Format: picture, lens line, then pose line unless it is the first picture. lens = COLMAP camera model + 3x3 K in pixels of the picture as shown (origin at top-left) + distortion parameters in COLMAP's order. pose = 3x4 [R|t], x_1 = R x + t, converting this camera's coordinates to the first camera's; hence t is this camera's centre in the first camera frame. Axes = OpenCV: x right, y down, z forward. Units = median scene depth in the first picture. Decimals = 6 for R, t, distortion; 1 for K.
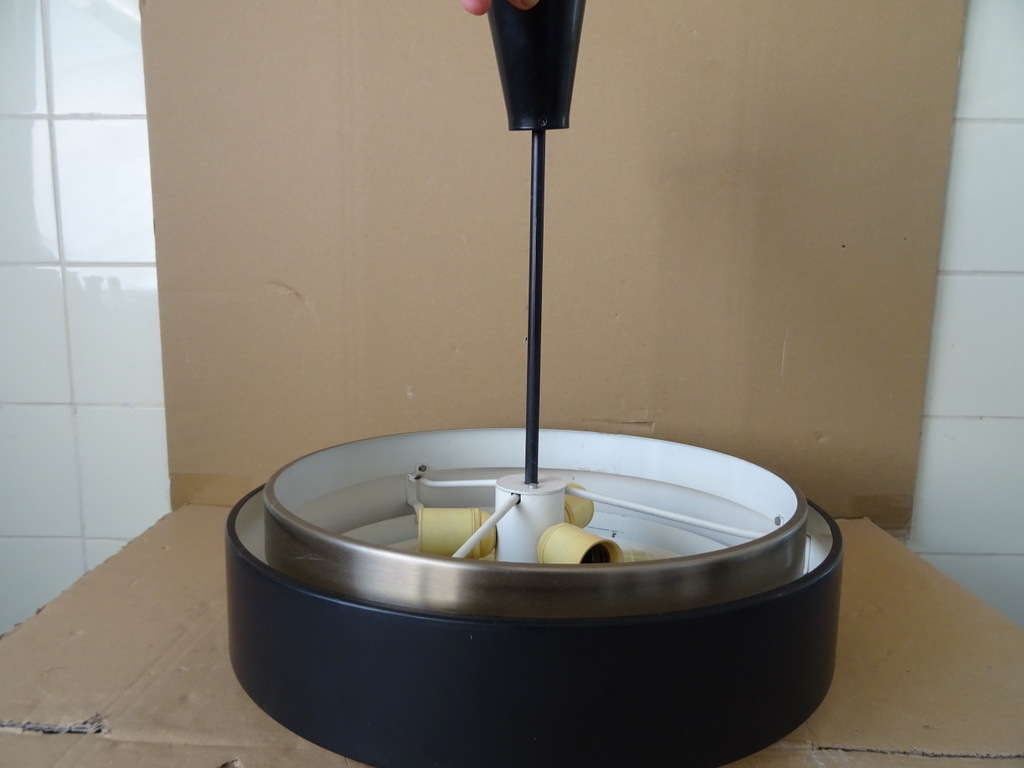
lens RADIAL K [[659.9, 0, 523.8], [0, 659.9, 382.6], [0, 0, 1]] dist [-0.002429, -0.001085]
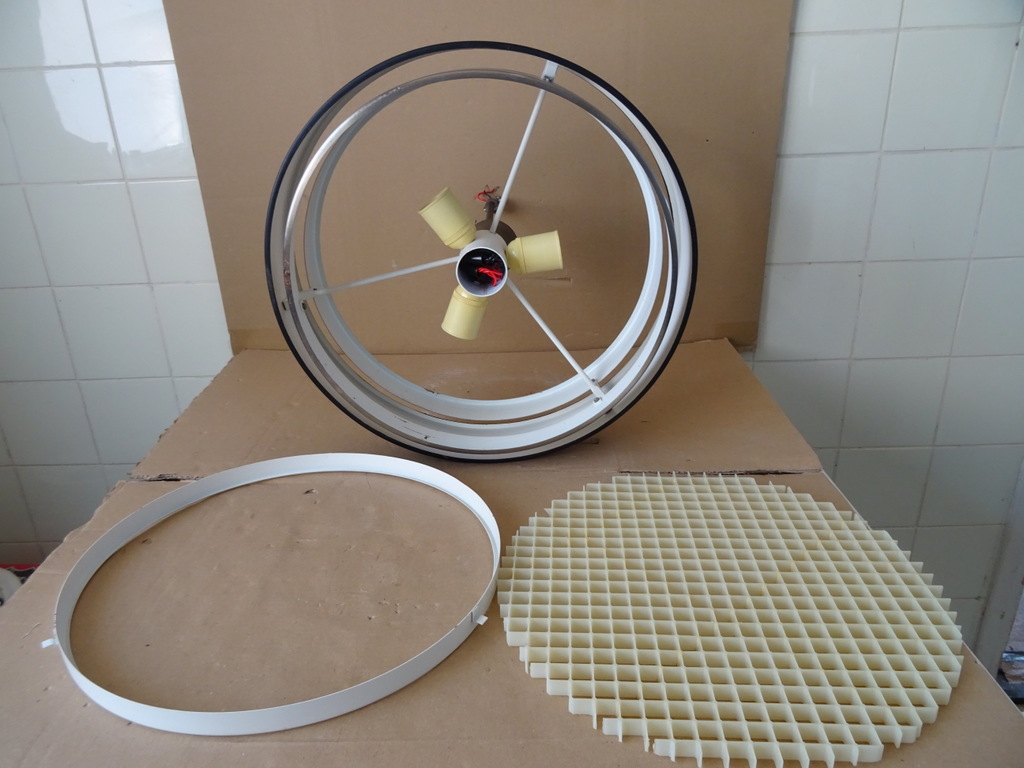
lens RADIAL K [[659.9, 0, 523.8], [0, 659.9, 382.6], [0, 0, 1]] dist [-0.002429, -0.001085]
pose [[0.998984, -0.044758, 0.005270, 0.079246], [0.041866, 0.964938, 0.259117, -0.092139], [-0.016683, -0.258633, 0.965832, -0.398831]]
